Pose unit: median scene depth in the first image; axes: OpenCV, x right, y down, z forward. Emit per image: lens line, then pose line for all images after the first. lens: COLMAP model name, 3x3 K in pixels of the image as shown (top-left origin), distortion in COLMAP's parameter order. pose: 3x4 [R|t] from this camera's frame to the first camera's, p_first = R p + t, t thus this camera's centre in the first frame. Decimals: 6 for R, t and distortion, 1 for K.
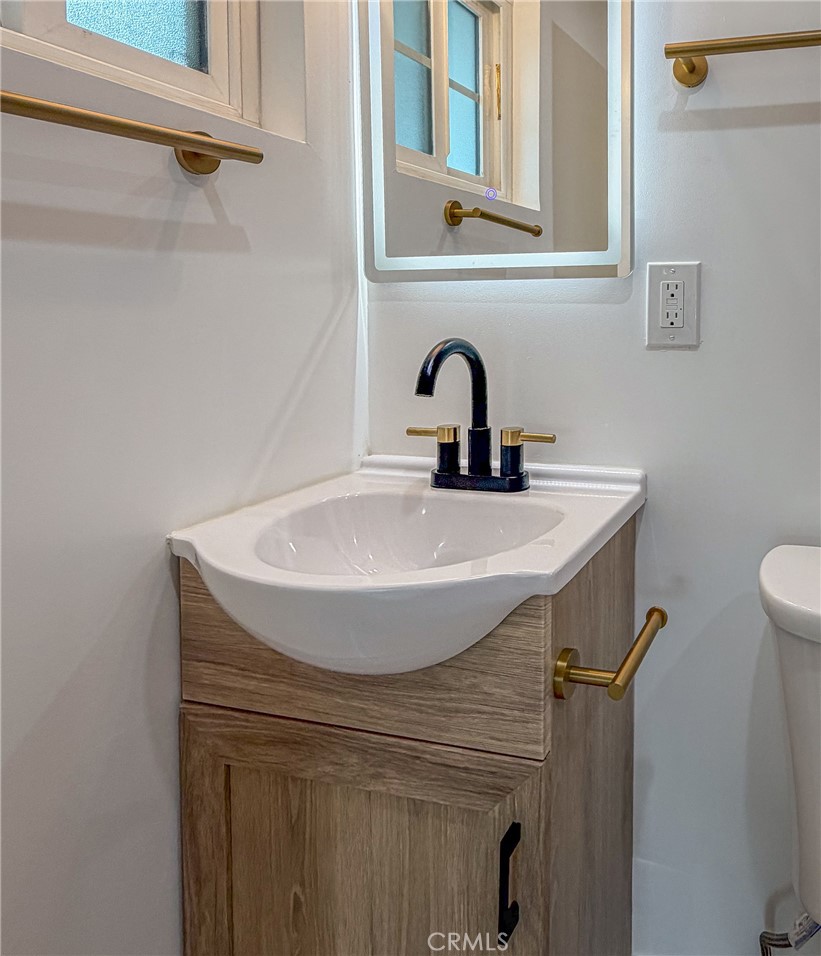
lens RADIAL K [[1451.7, 0, 410.5], [0, 1451.7, 478.0], [0, 0, 1]] dist [-0.026525, 0.075972]
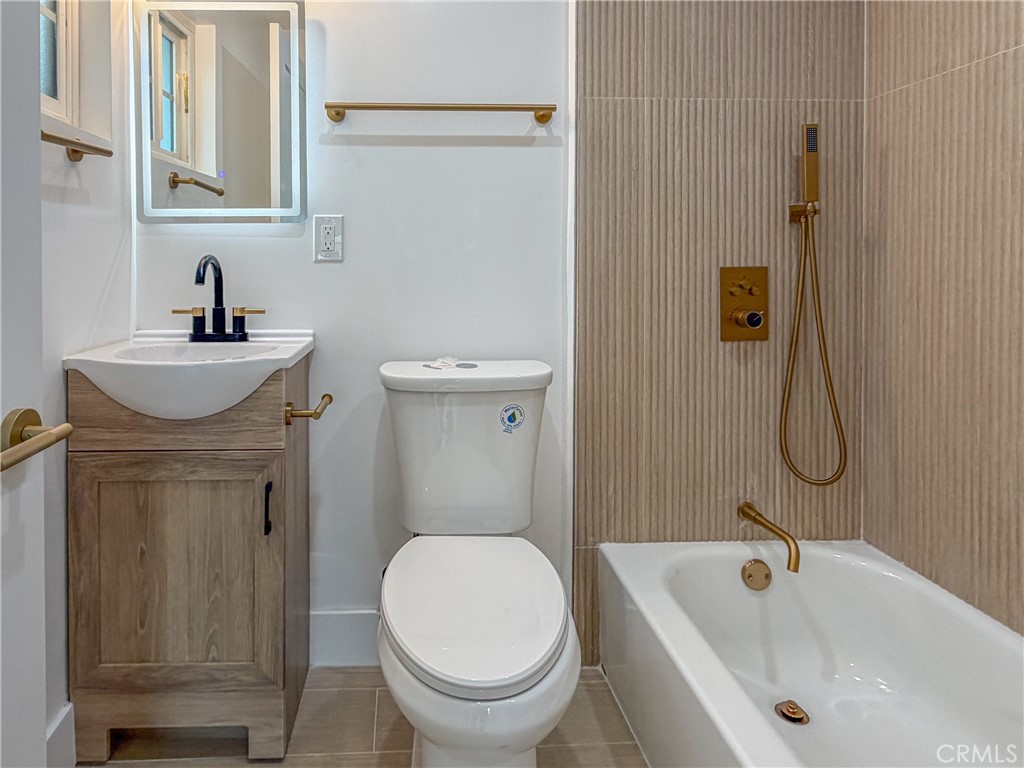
lens RADIAL K [[2114.8, 0, 512.0], [0, 2114.8, 384.0], [0, 0, 1]] dist [0.019319, 0.123284]
pose [[0.948967, -0.003638, 0.315355, -0.470041], [0.024791, 0.997700, -0.063092, 0.253086], [-0.314400, 0.067690, 0.946874, -1.690168]]
